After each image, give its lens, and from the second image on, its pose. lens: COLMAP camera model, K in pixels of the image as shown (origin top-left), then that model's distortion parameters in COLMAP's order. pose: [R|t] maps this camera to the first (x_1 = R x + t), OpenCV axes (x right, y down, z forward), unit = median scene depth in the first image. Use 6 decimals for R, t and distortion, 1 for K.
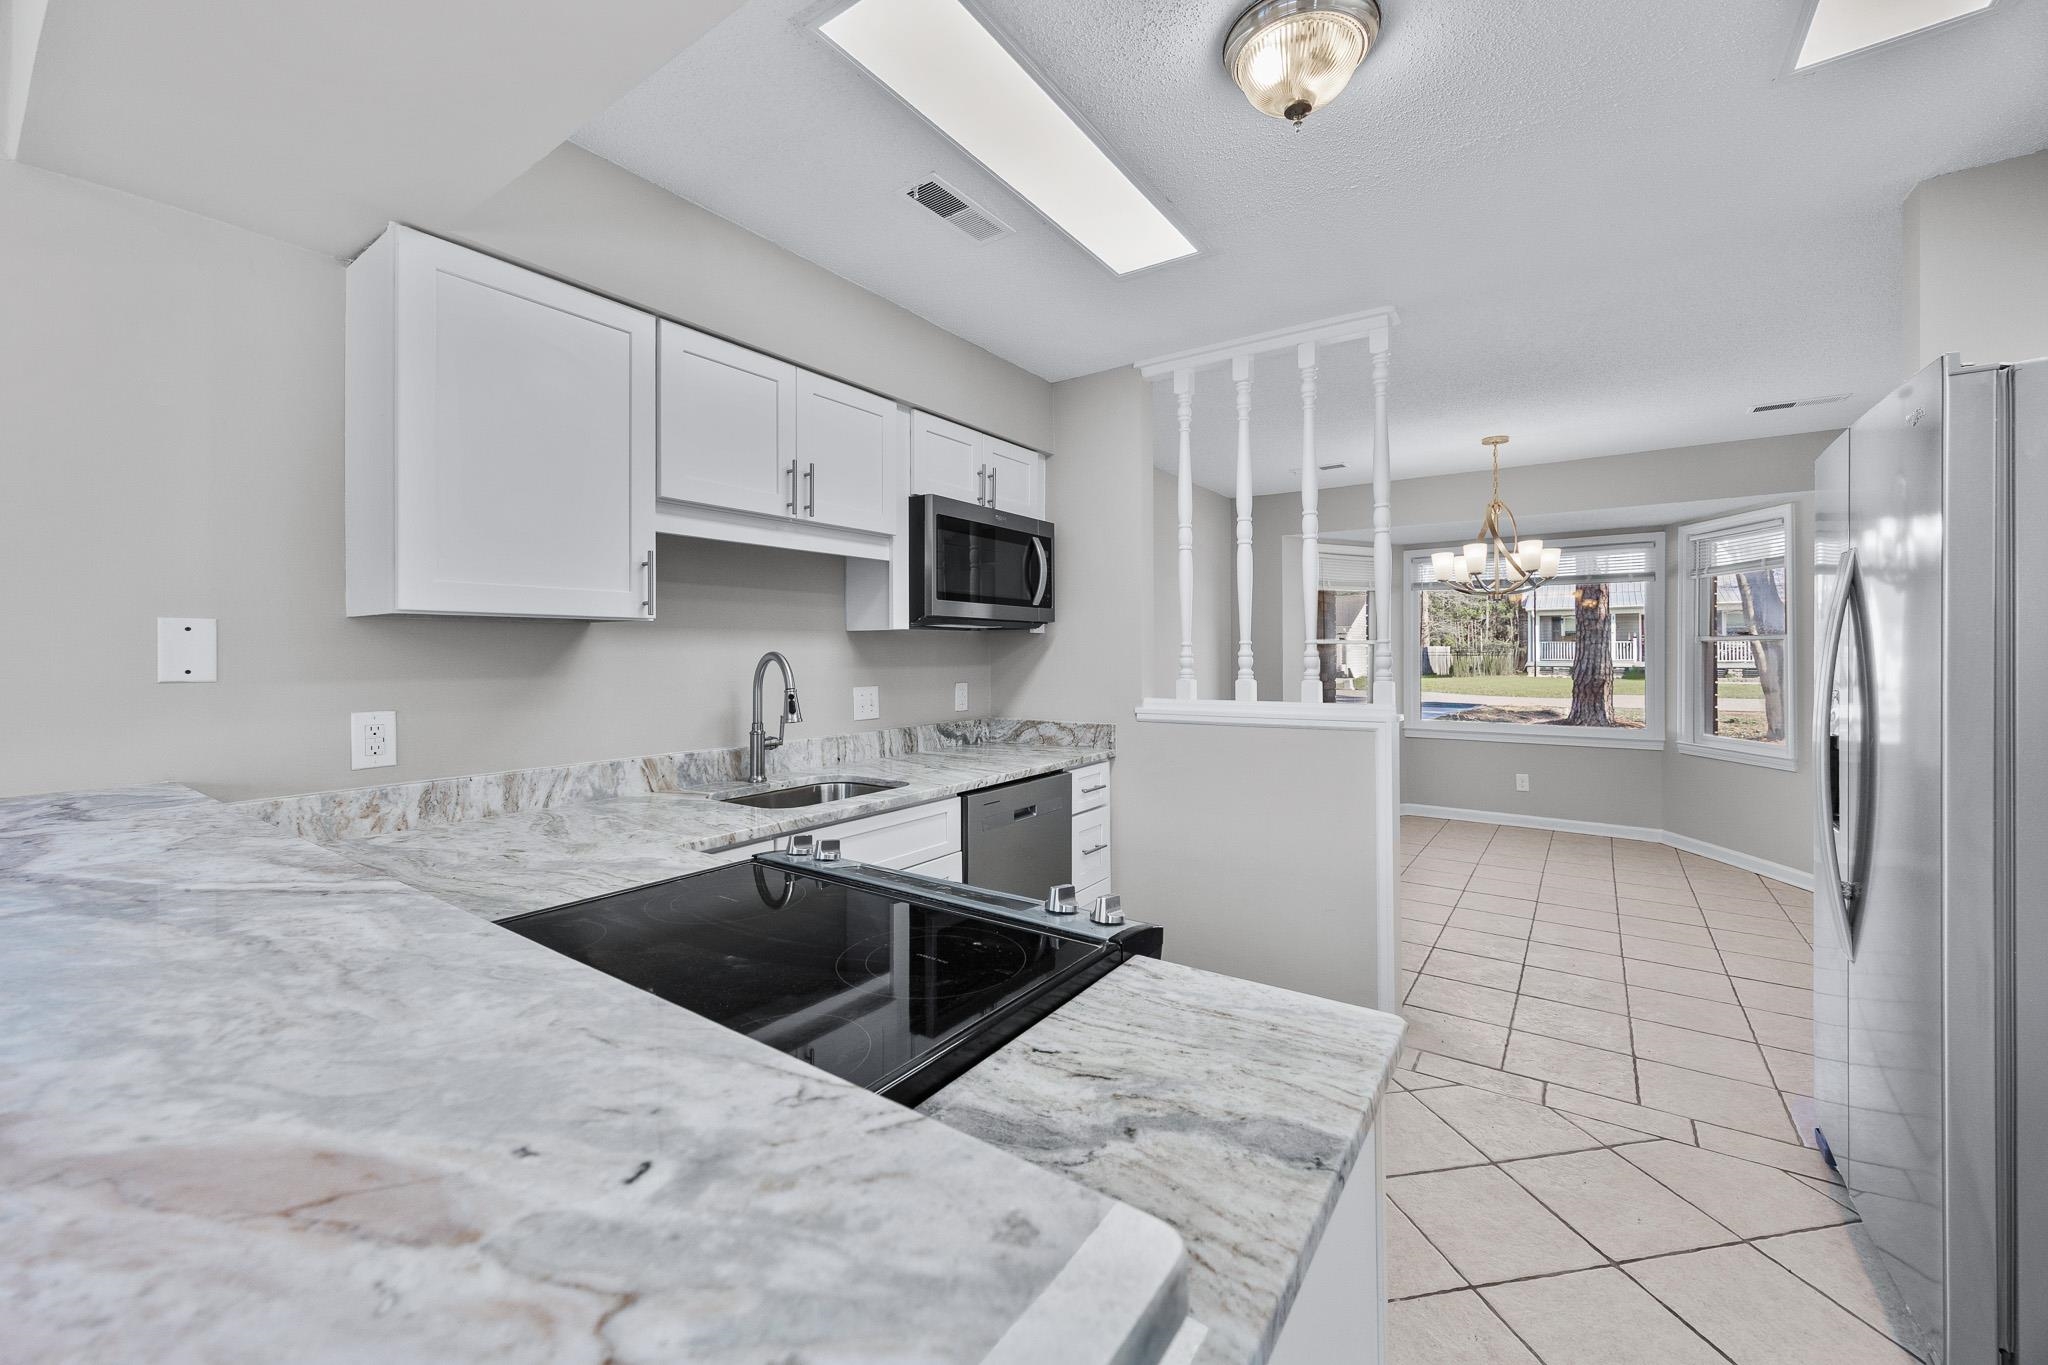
lens RADIAL K [[788.0, 0, 1034.2], [0, 788.0, 663.3], [0, 0, 1]] dist [-0.000958, -0.000379]
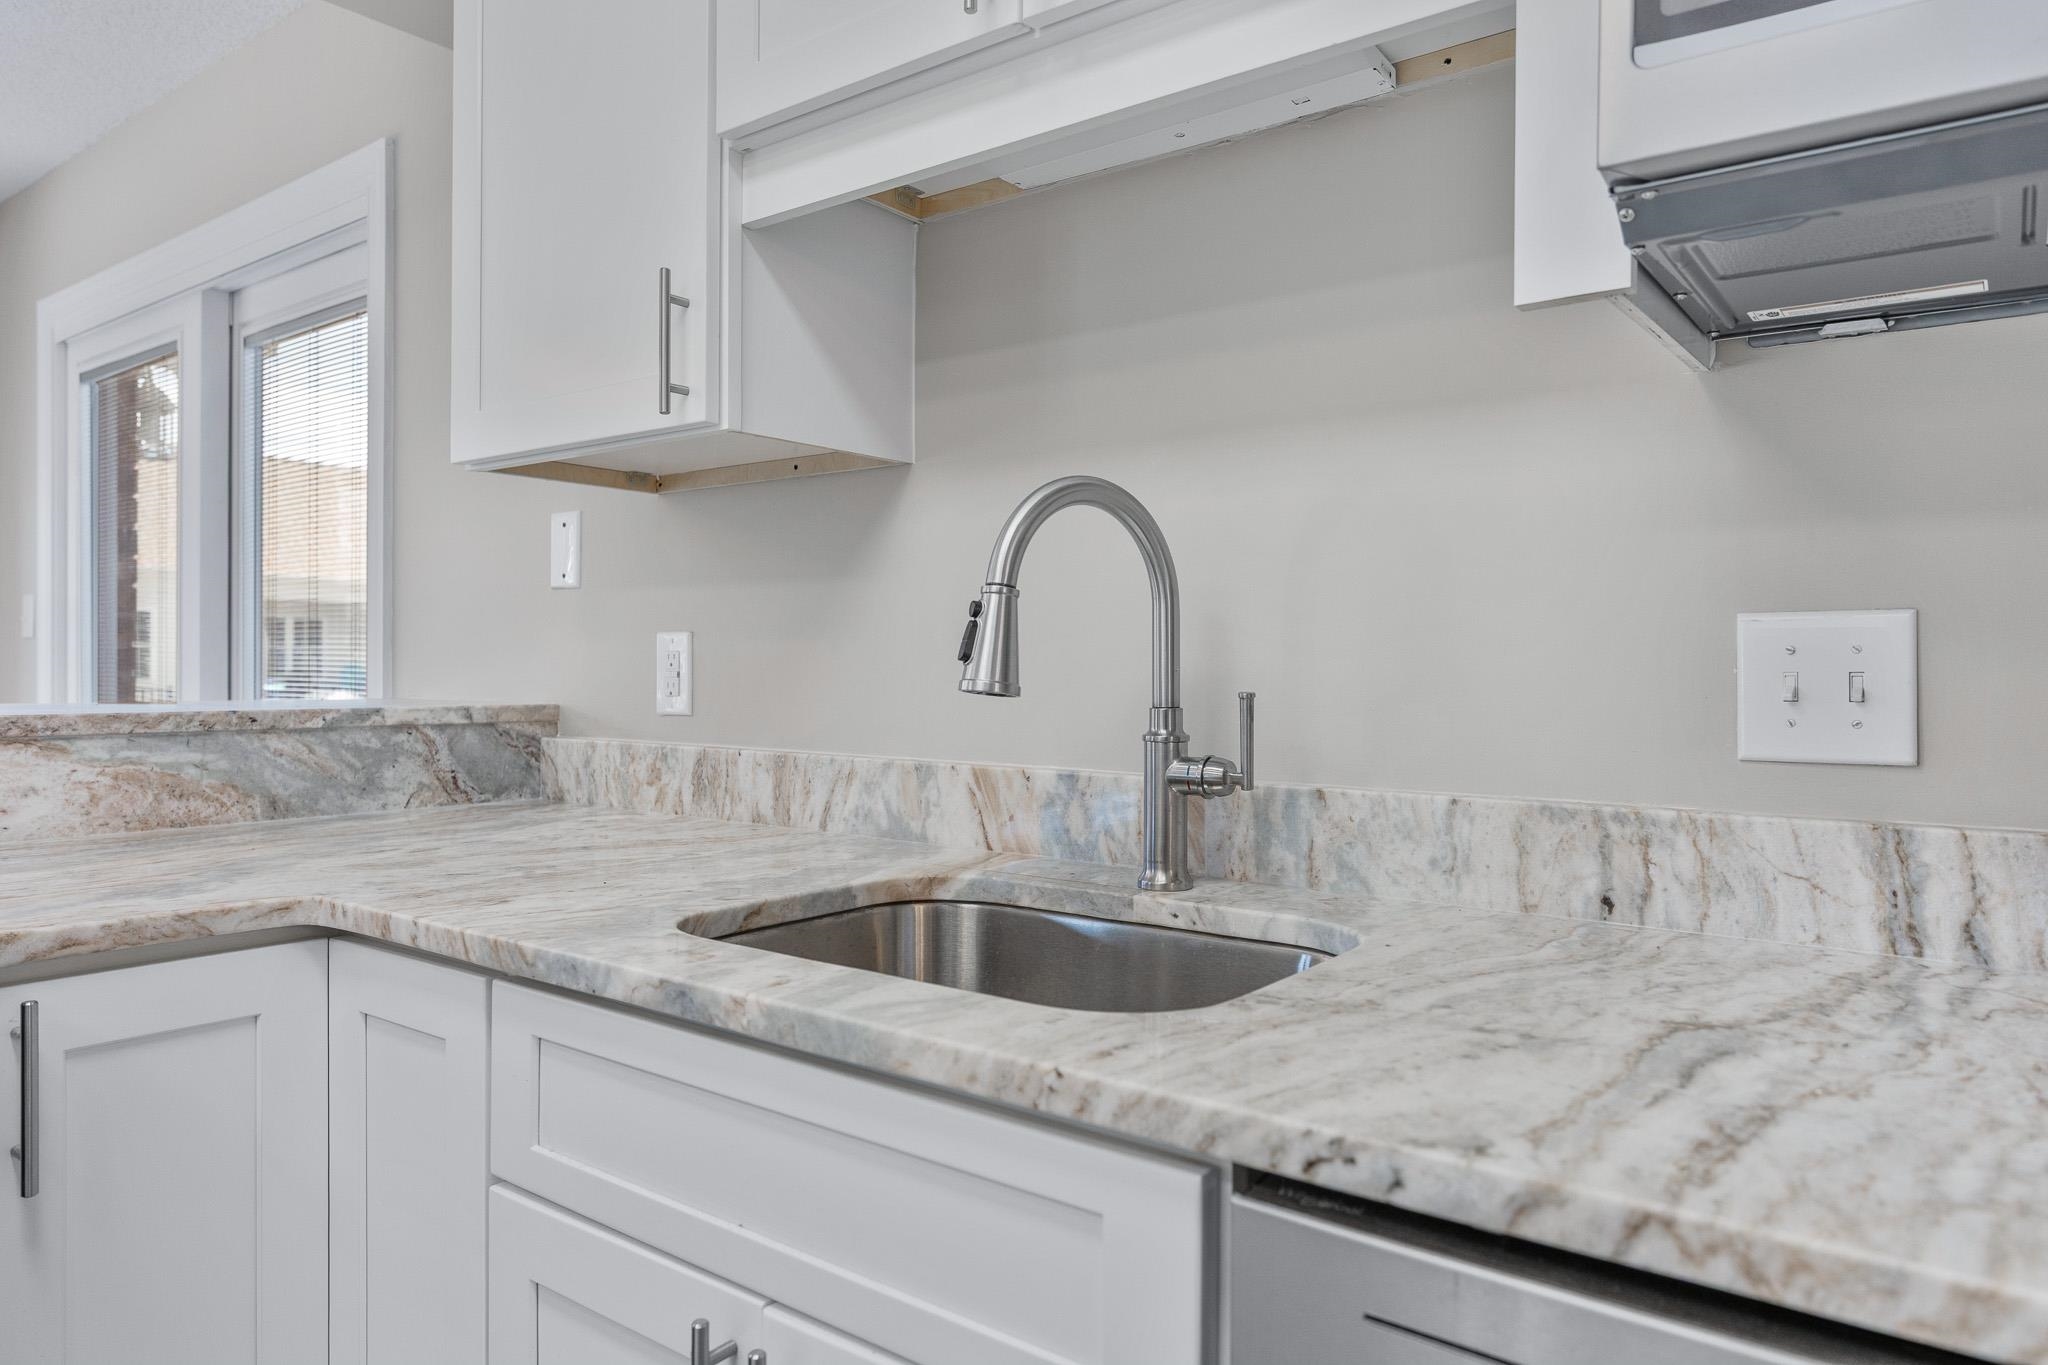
lens RADIAL K [[1317.5, 0, 1001.9], [0, 1317.5, 669.2], [0, 0, 1]] dist [0.001359, 0.000782]
pose [[-0.052899, 0.007236, -0.998574, 0.210049], [-0.018026, 0.999804, 0.008199, 0.062192], [0.998437, 0.018434, -0.052758, 1.046757]]
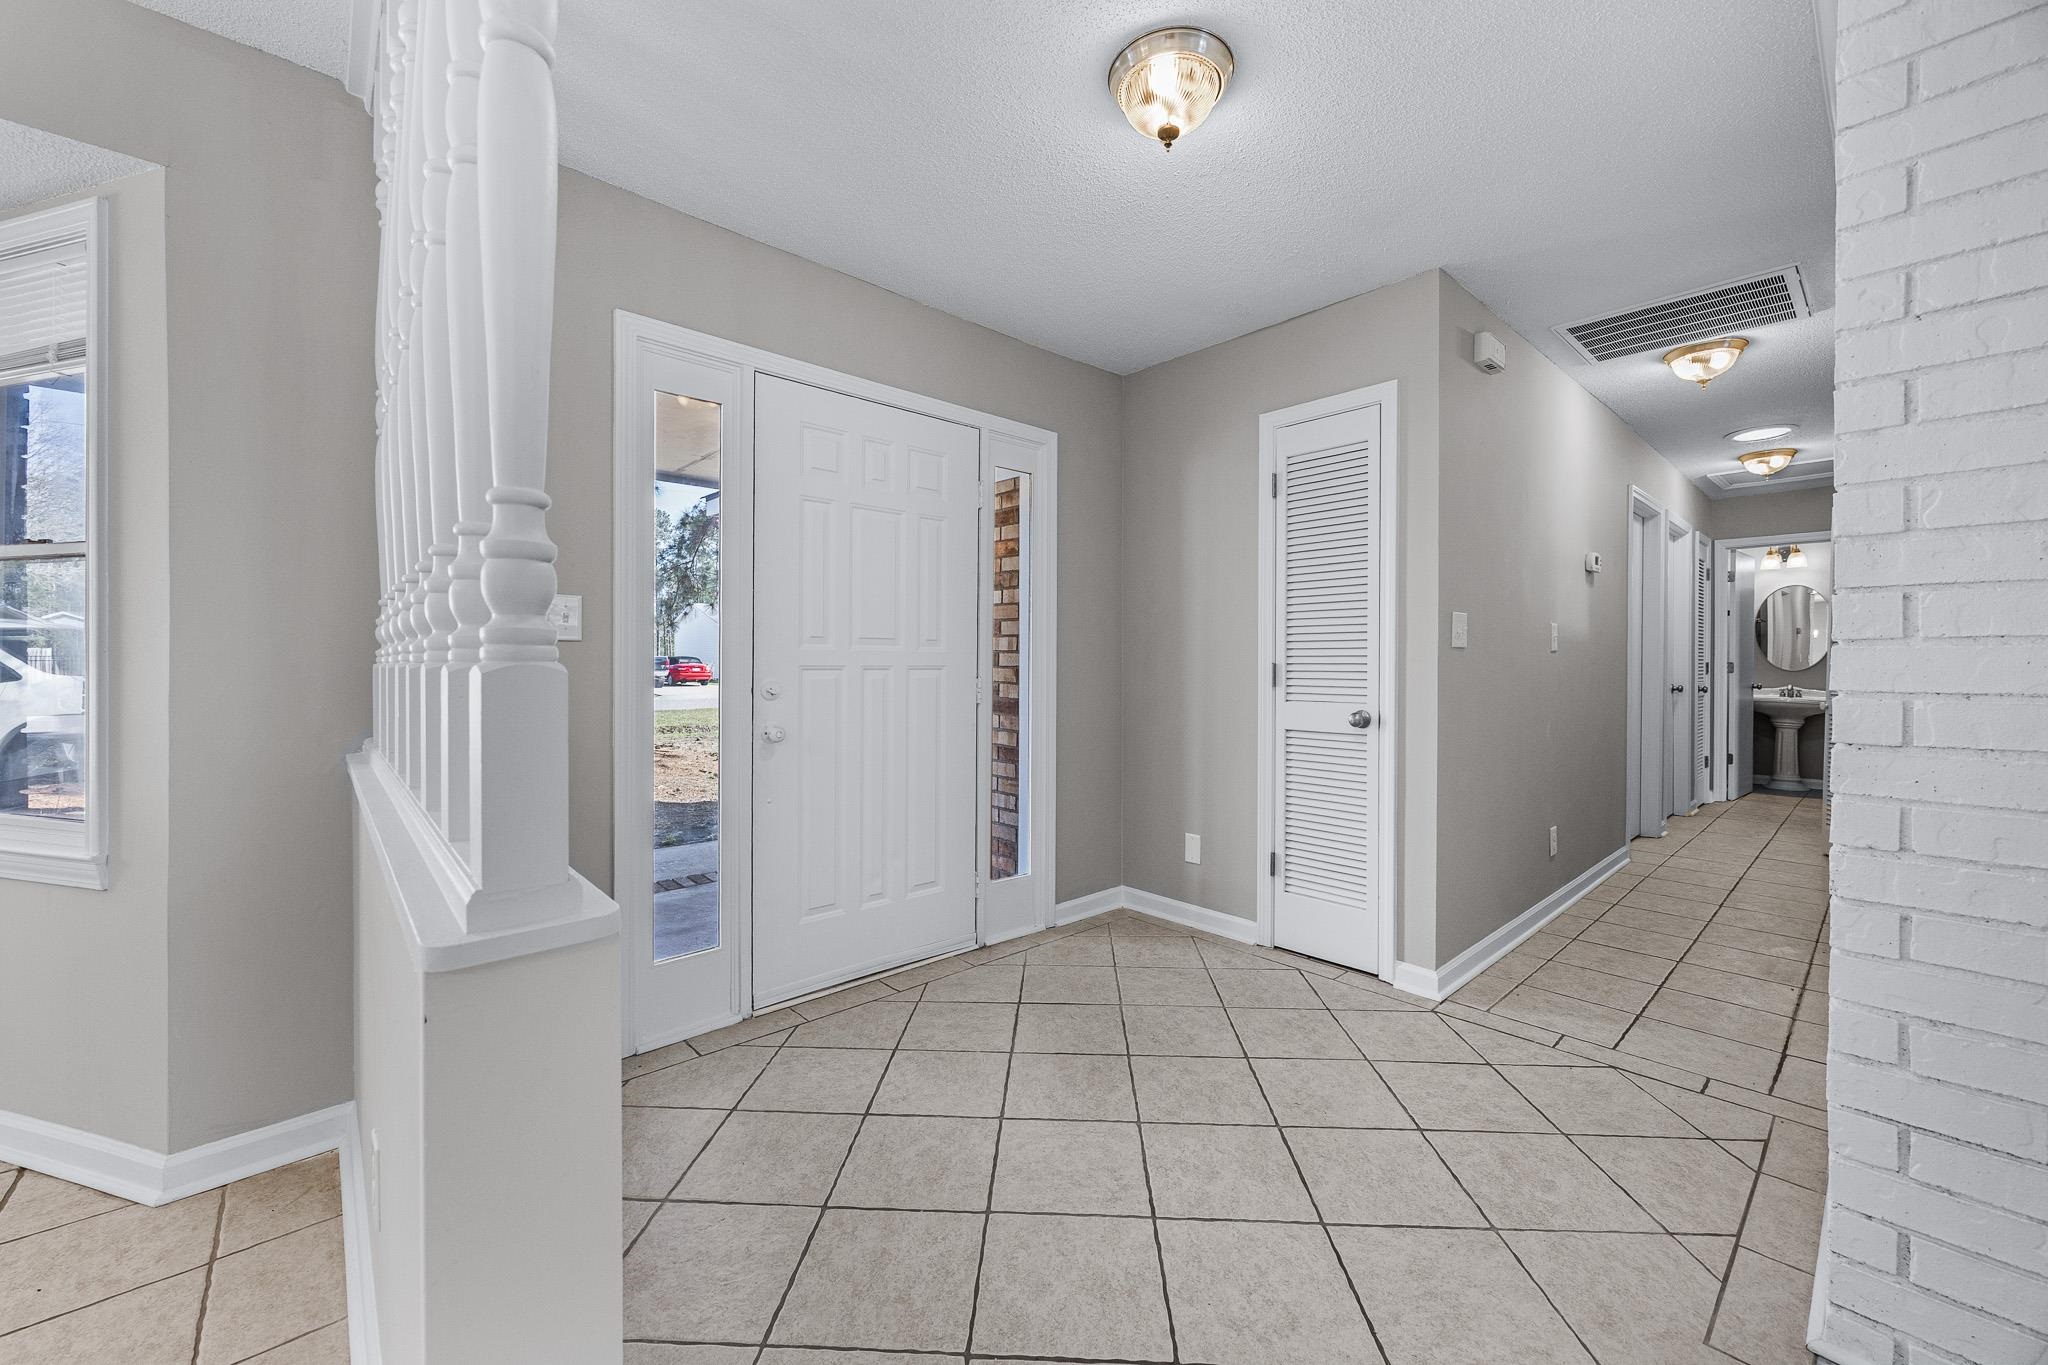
lens RADIAL K [[788.0, 0, 1039.6], [0, 788.0, 671.8], [0, 0, 1]] dist [-0.000958, -0.000379]
pose [[0.214948, -0.001953, 0.976623, 1.324597], [0.004470, 0.999989, 0.001016, 0.059918], [-0.976615, 0.004147, 0.214955, 0.901382]]
